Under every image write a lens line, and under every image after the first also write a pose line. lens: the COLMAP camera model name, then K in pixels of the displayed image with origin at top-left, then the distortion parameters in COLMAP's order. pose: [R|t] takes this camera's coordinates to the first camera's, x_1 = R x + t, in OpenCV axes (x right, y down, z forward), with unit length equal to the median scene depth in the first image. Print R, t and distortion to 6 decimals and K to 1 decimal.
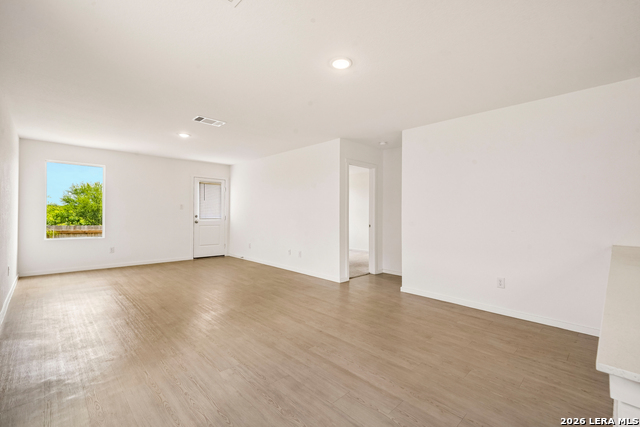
lens RADIAL K [[284.0, 0, 320.3], [0, 284.0, 209.9], [0, 0, 1]] dist [0.009436, 0.001314]
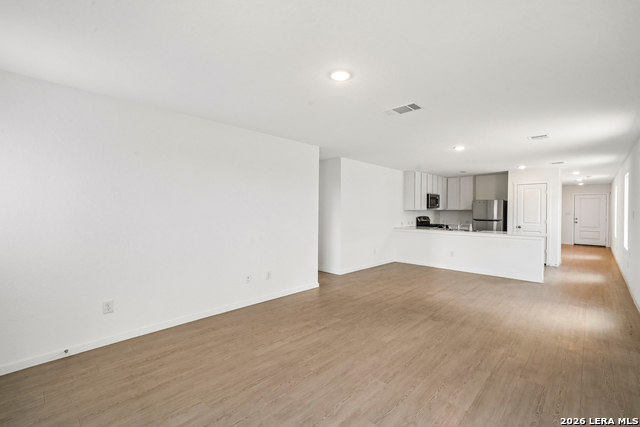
lens RADIAL K [[284.0, 0, 319.7], [0, 284.0, 210.8], [0, 0, 1]] dist [0.009436, 0.001314]
pose [[-0.039809, -0.011770, 0.999138, -0.837351], [-0.019880, 0.999742, 0.010985, -0.028297], [-0.999010, -0.019426, -0.040032, 0.904447]]
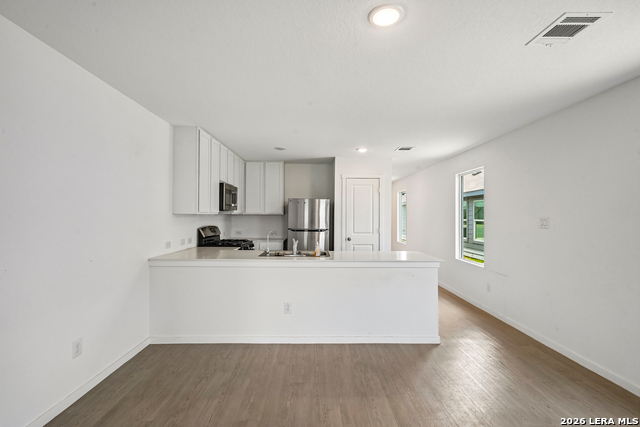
lens RADIAL K [[303.1, 0, 319.9], [0, 303.1, 209.7], [0, 0, 1]] dist [0.016630, 0.000429]
pose [[-0.733120, 0.001460, 0.680098, -0.124567], [-0.022692, 0.999388, -0.026607, -0.023304], [-0.679721, -0.034938, -0.732639, 0.698216]]
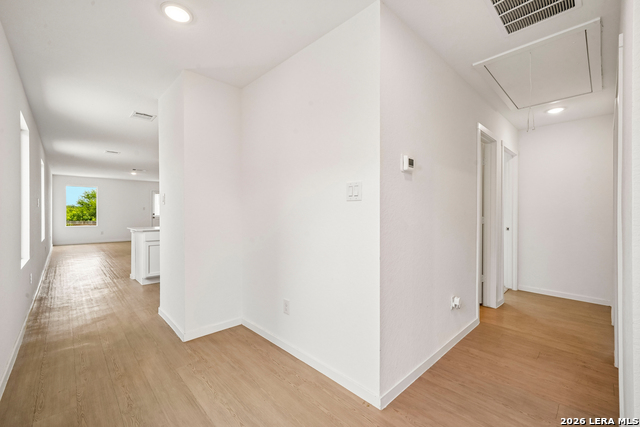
lens RADIAL K [[268.3, 0, 313.0], [0, 268.3, 212.6], [0, 0, 1]] dist [0.011346, 0.000041]
pose [[0.999717, -0.006754, -0.022823, 0.694528], [0.007060, 0.999886, 0.013338, -0.001781], [0.022731, -0.013495, 0.999651, -0.728314]]
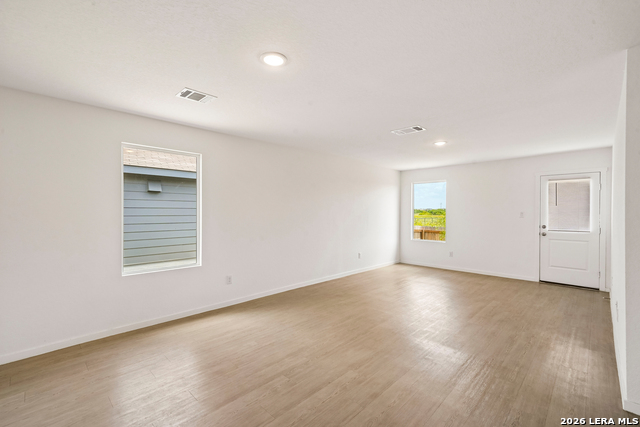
lens RADIAL K [[284.0, 0, 318.9], [0, 284.0, 216.4], [0, 0, 1]] dist [0.009436, 0.001314]
pose [[0.029515, 0.005624, -0.999549, 0.402493], [0.010583, 0.999926, 0.005939, -0.021407], [0.999508, -0.010754, 0.029454, 0.483108]]
